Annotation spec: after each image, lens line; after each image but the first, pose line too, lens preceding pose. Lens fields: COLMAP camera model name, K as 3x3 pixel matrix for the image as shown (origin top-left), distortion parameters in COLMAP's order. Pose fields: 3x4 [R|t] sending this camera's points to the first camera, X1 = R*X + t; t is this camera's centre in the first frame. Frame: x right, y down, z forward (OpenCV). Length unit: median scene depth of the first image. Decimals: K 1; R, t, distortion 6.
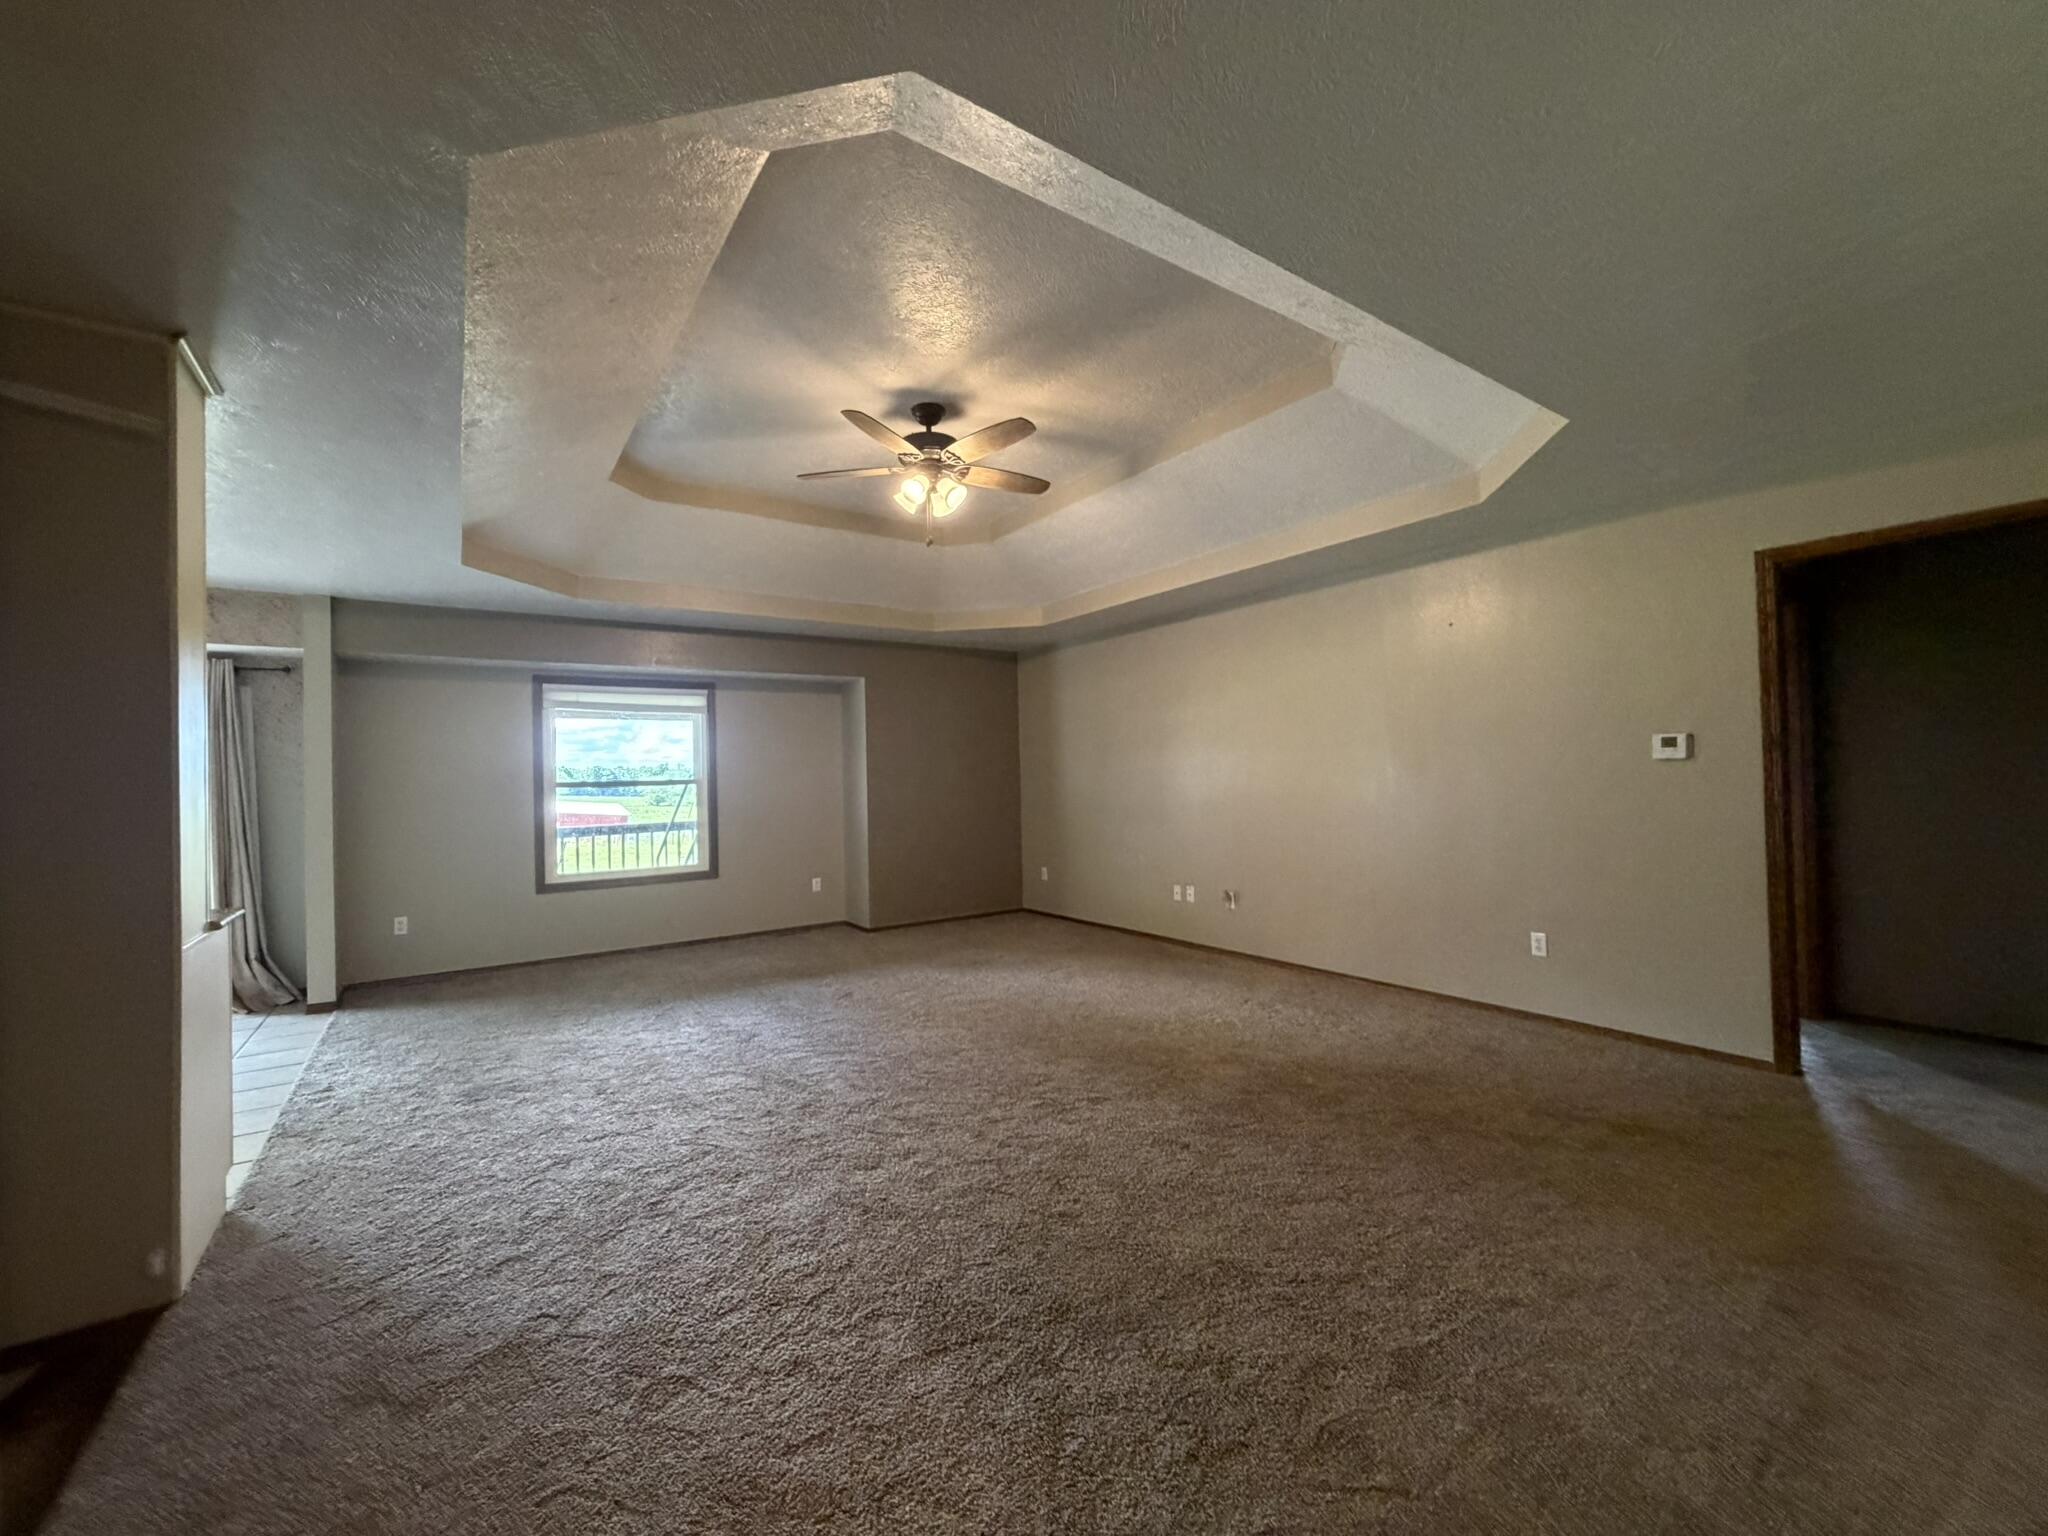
lens RADIAL K [[817.5, 0, 1020.8], [0, 817.5, 762.9], [0, 0, 1]] dist [0.001873, -0.000088]
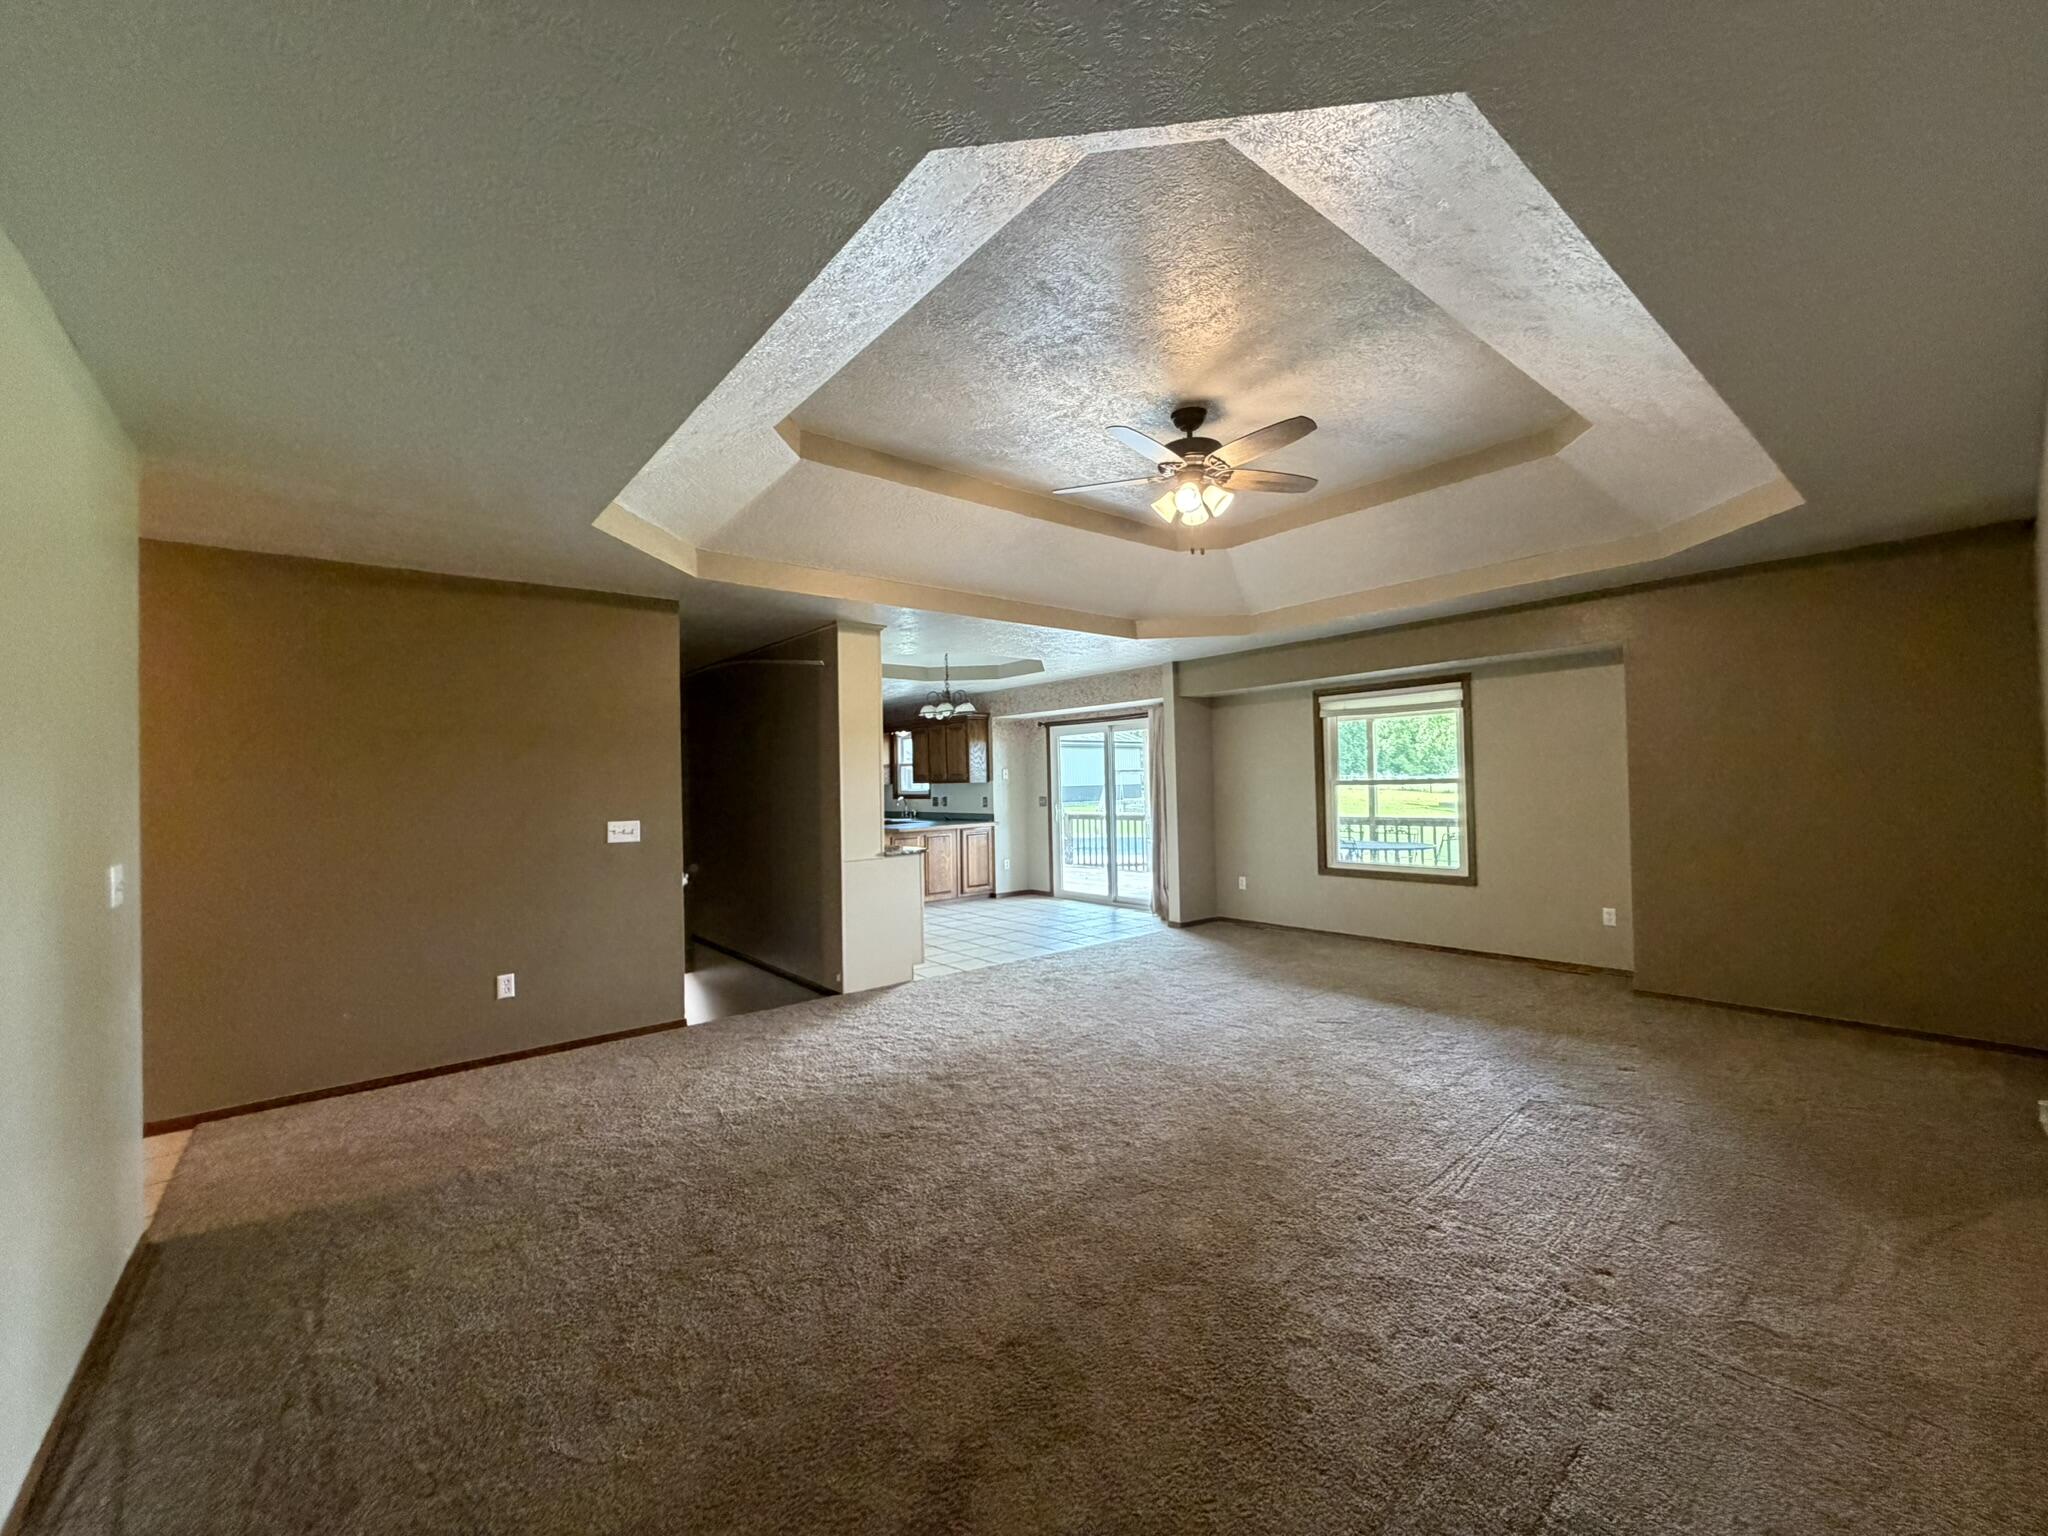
lens RADIAL K [[817.5, 0, 1019.2], [0, 817.5, 774.3], [0, 0, 1]] dist [0.001873, -0.000088]
pose [[0.087862, 0.010661, -0.996076, 0.679357], [0.039078, 0.999136, 0.014141, -0.024617], [0.995366, -0.040167, 0.087369, 0.577561]]
